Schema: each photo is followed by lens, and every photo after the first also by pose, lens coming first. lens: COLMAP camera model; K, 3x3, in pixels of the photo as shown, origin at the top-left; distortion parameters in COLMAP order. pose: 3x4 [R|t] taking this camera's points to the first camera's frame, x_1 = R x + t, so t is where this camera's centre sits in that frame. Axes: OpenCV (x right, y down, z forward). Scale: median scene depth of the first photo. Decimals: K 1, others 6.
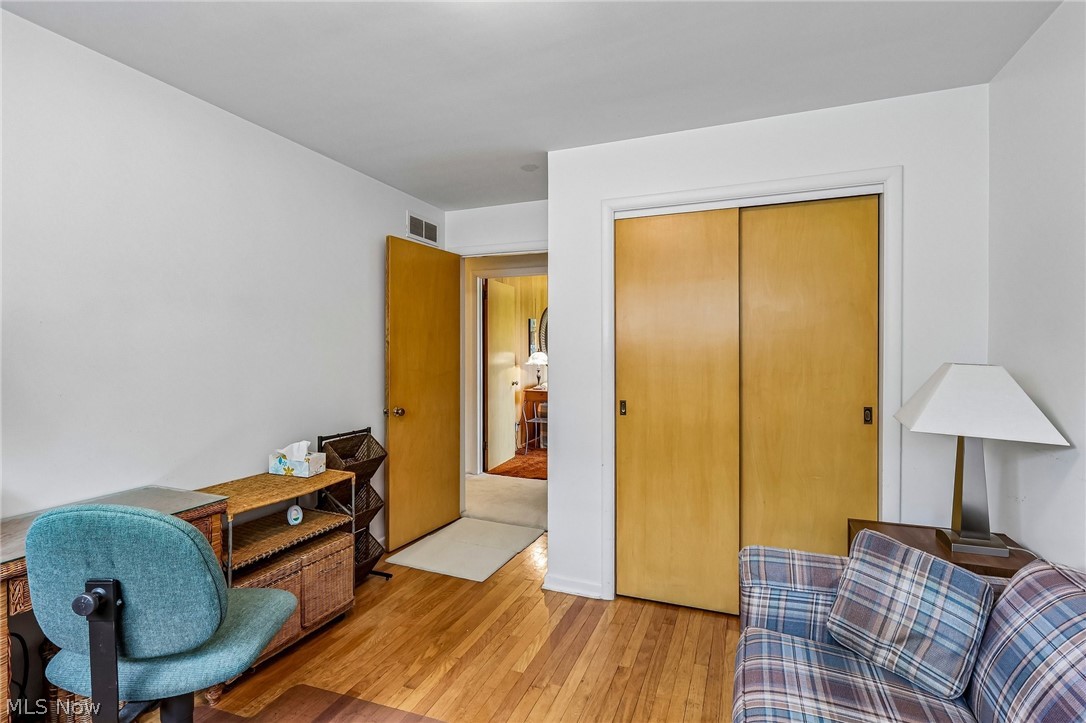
lens RADIAL K [[513.5, 0, 545.8], [0, 513.5, 362.2], [0, 0, 1]] dist [-0.004083, 0.002836]
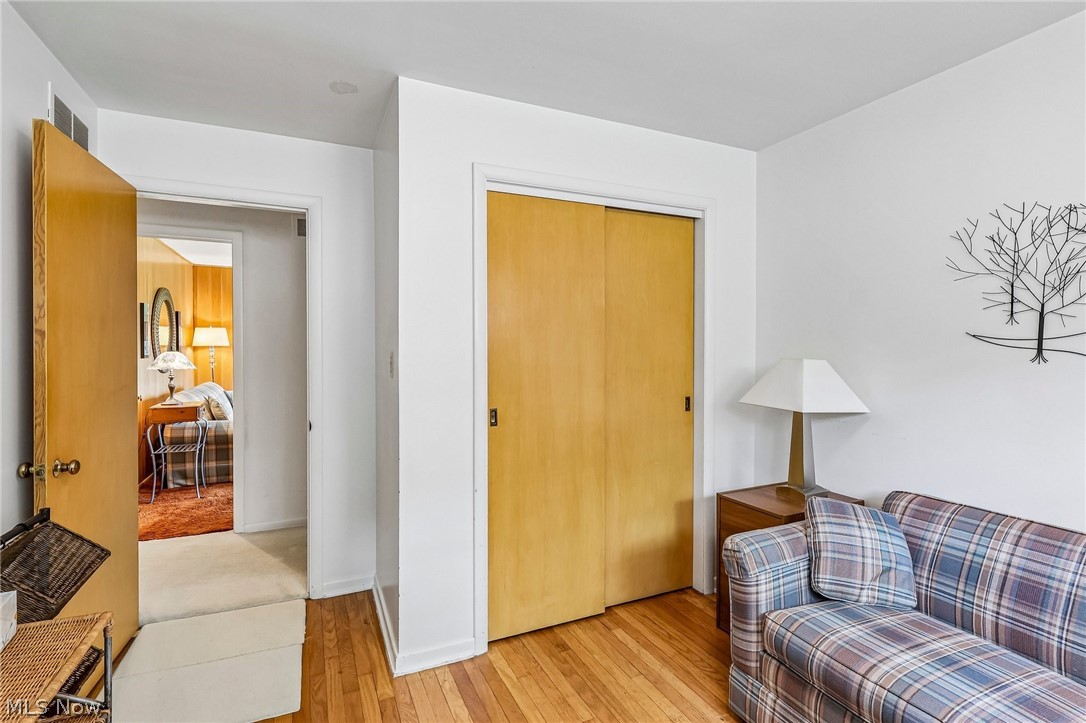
lens RADIAL K [[513.5, 0, 539.6], [0, 513.5, 360.0], [0, 0, 1]] dist [-0.004083, 0.002836]
pose [[0.691555, -0.014776, 0.722173, -0.513832], [0.016020, 0.999859, 0.005117, -0.010104], [-0.722147, 0.008031, 0.691693, 0.467242]]
